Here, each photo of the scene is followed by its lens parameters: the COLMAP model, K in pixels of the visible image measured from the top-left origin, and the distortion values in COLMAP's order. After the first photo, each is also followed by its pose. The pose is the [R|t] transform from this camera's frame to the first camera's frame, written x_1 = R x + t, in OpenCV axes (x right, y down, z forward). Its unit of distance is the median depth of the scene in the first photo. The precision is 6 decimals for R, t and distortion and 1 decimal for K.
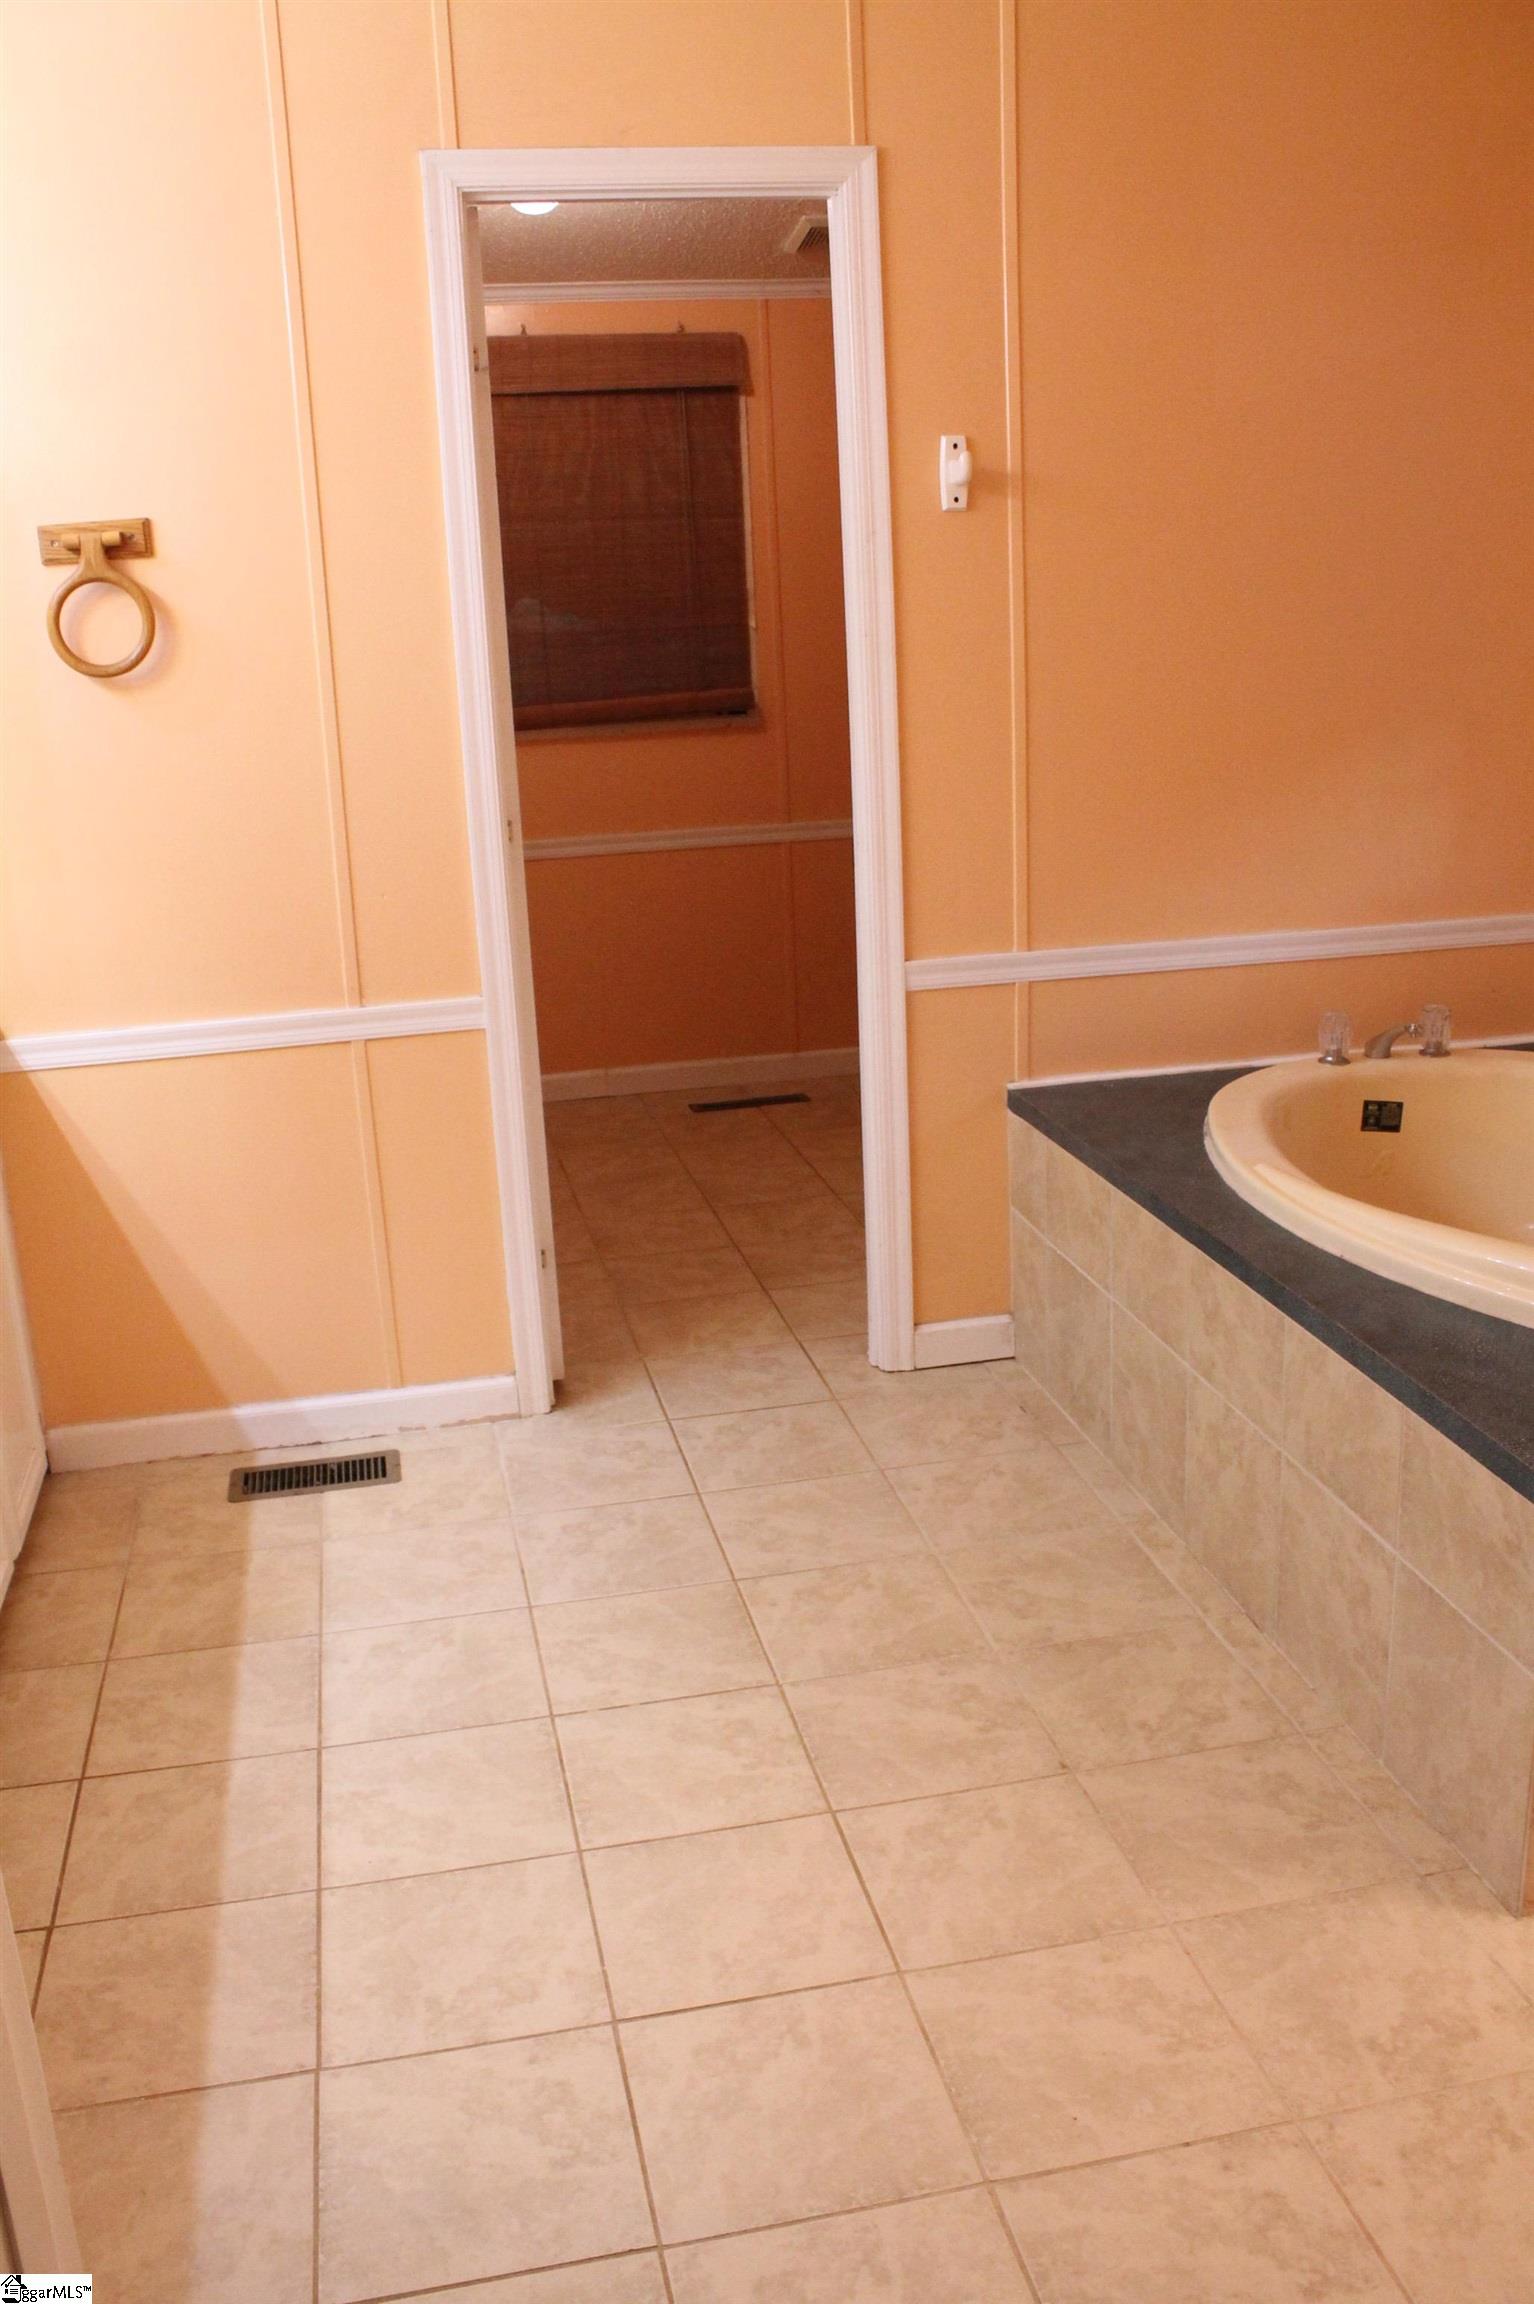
lens RADIAL K [[1969.1, 0, 752.1], [0, 1969.1, 1159.0], [0, 0, 1]] dist [-0.165317, 0.113332]
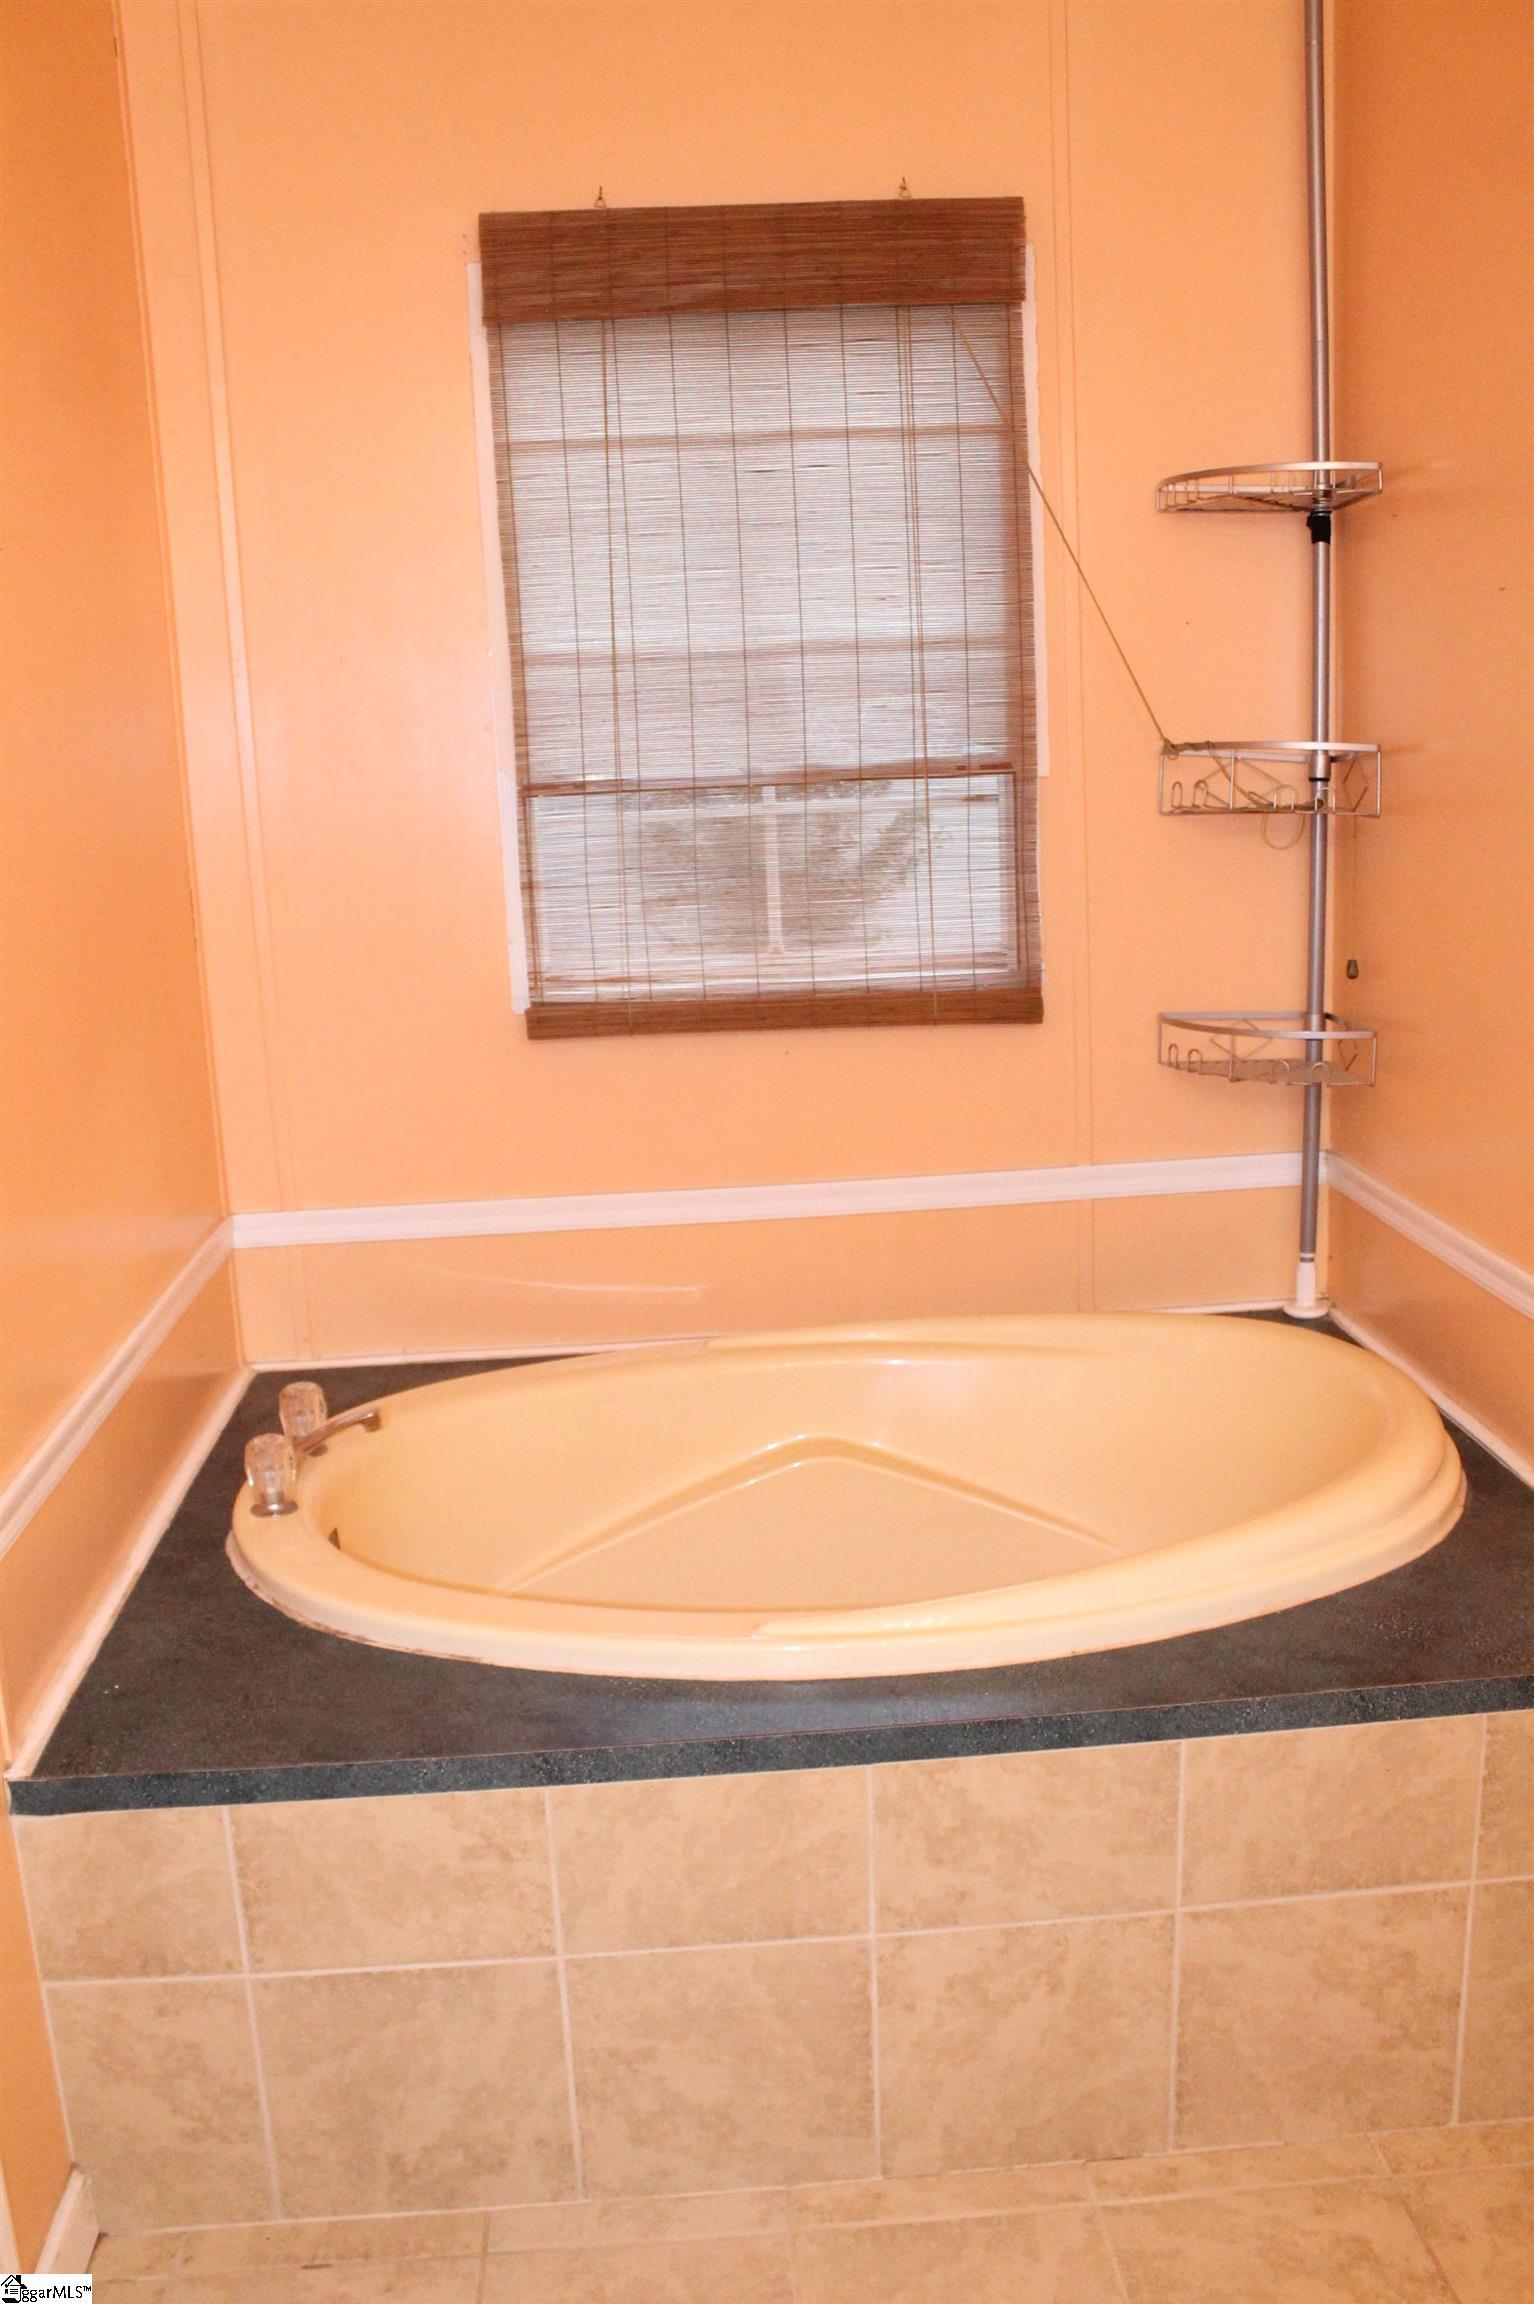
lens RADIAL K [[1969.1, 0, 760.7], [0, 1969.1, 1134.0], [0, 0, 1]] dist [-0.165317, 0.113332]
pose [[0.143116, -0.157626, 0.977073, -0.346995], [0.308979, 0.945009, 0.107196, -0.214875], [-0.940239, 0.286554, 0.183949, 0.759855]]
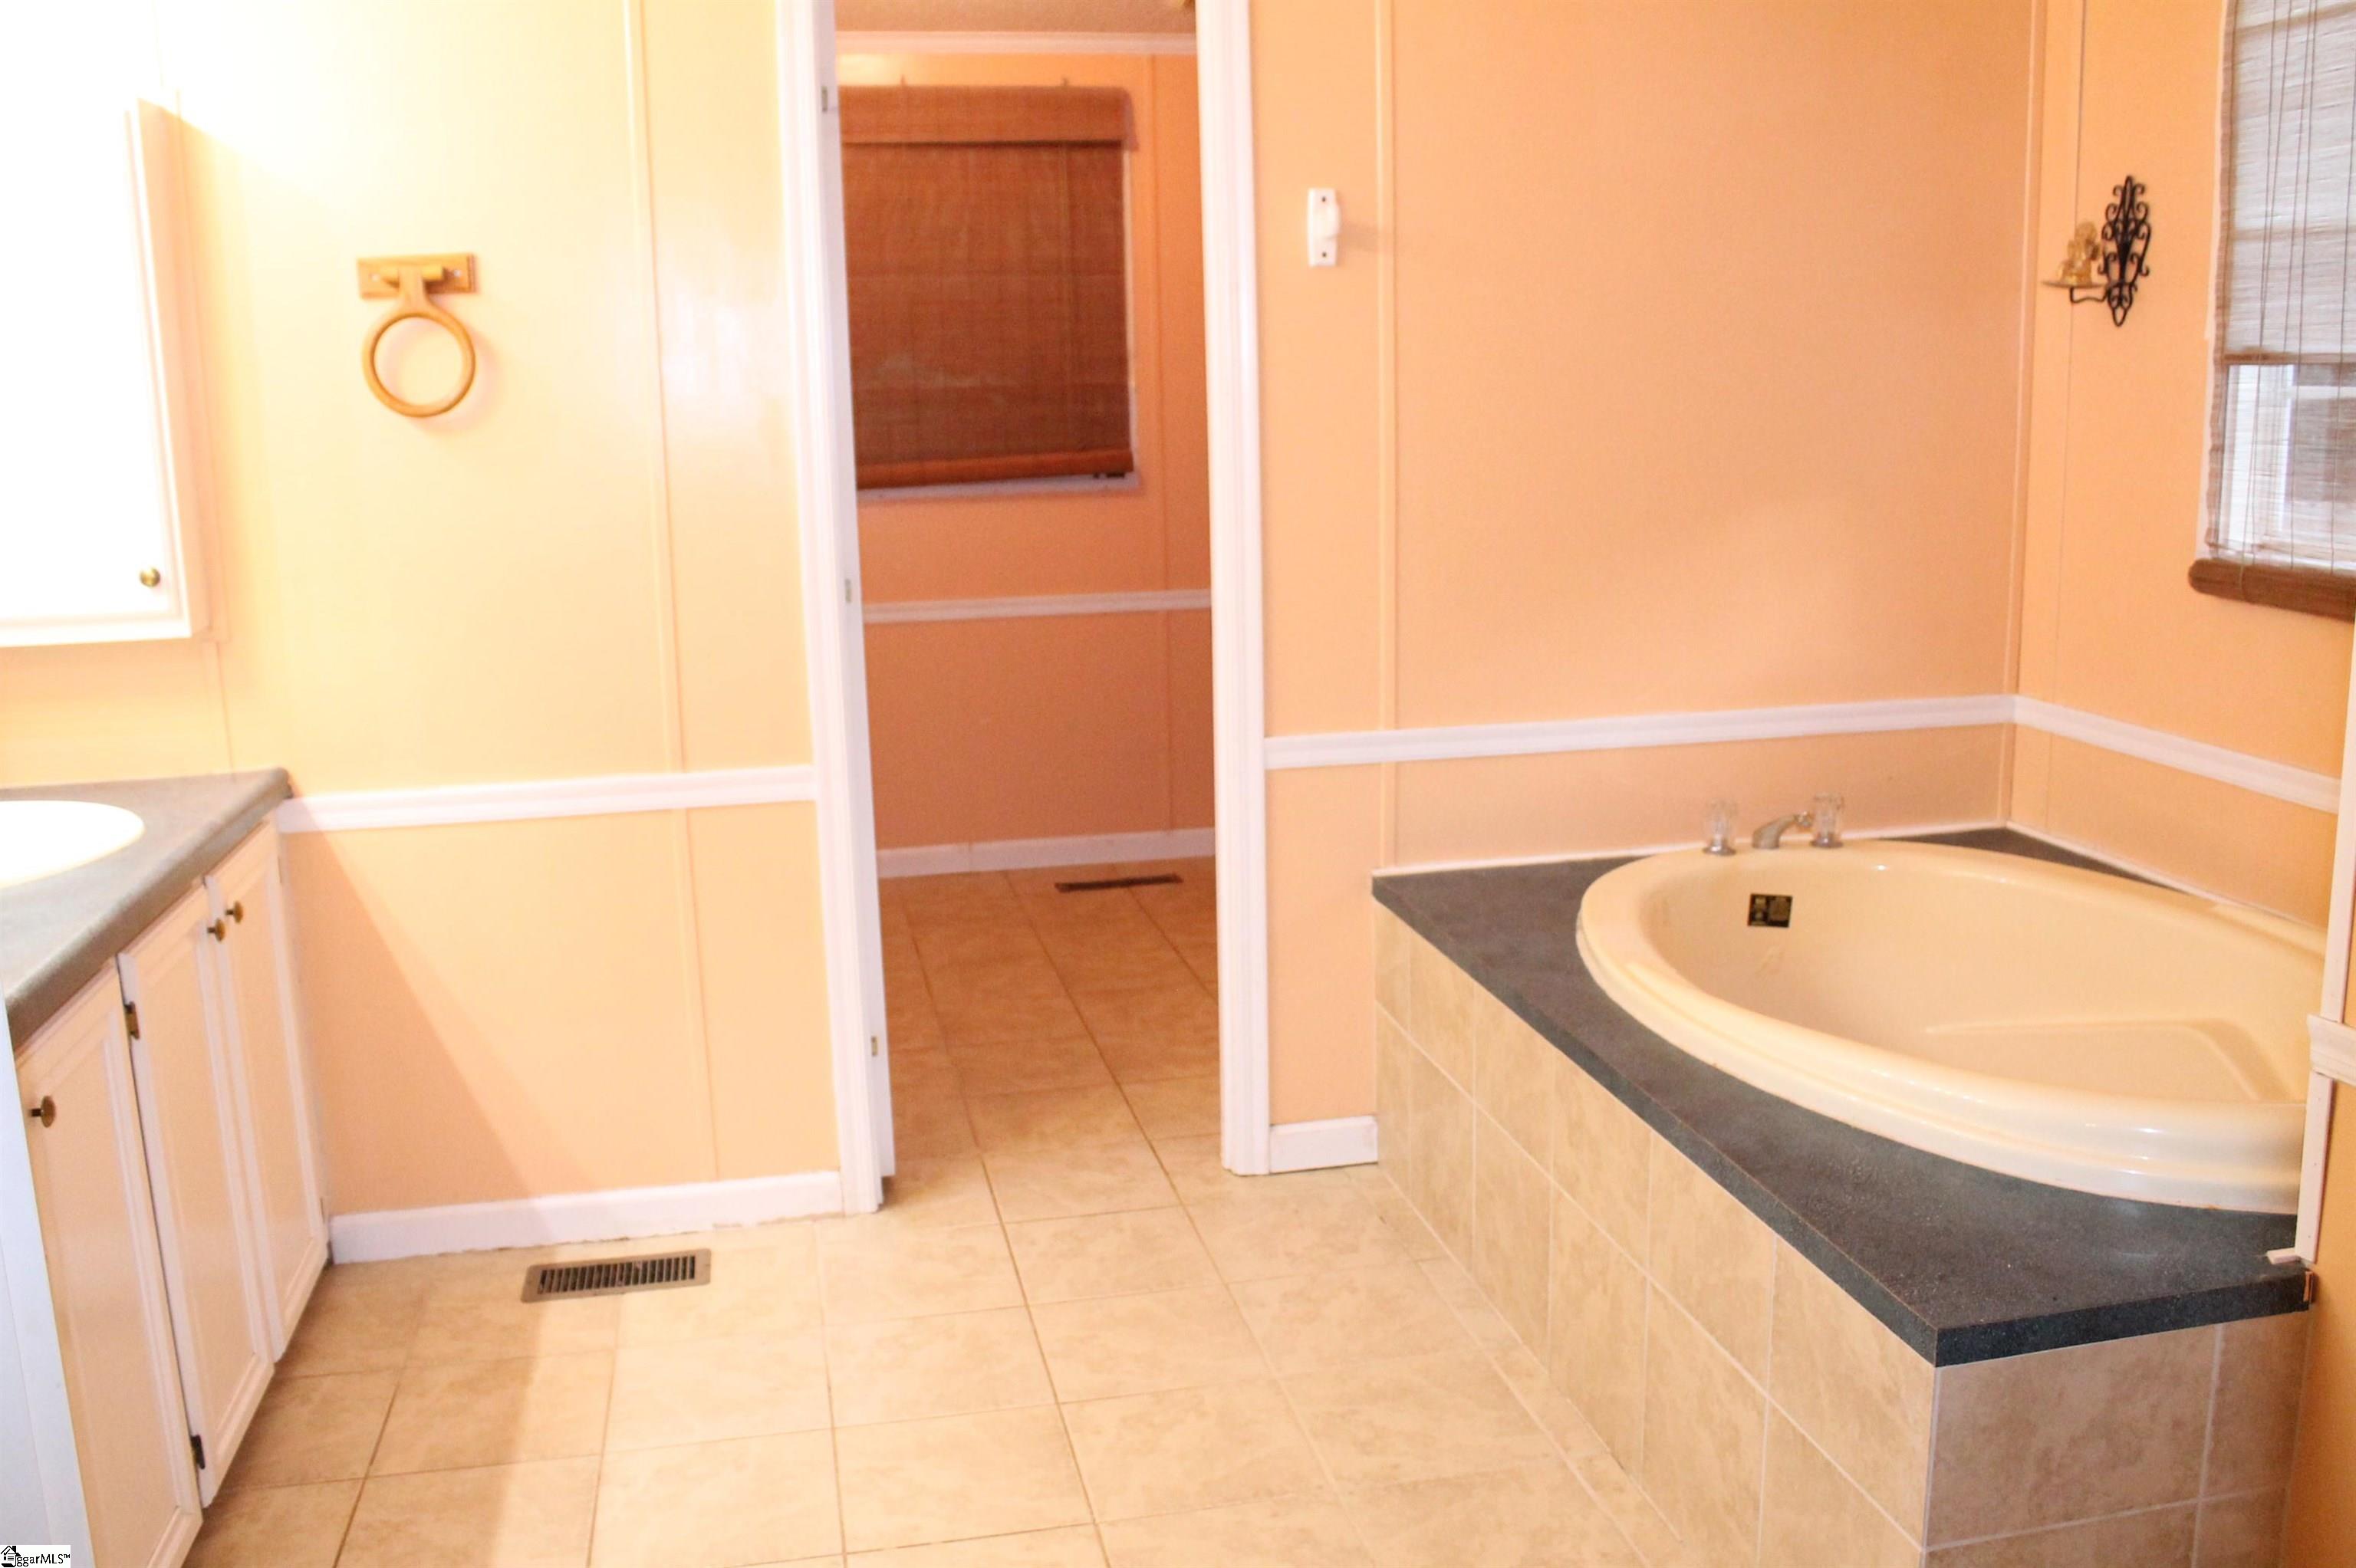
lens RADIAL K [[2013.4, 0, 1190.9], [0, 2013.4, 768.4], [0, 0, 1]] dist [-0.165317, 0.113332]
pose [[0.999664, 0.021327, 0.014707, 0.031305], [-0.020027, 0.996308, -0.083478, -0.005342], [-0.016433, 0.083156, 0.996401, 0.042973]]
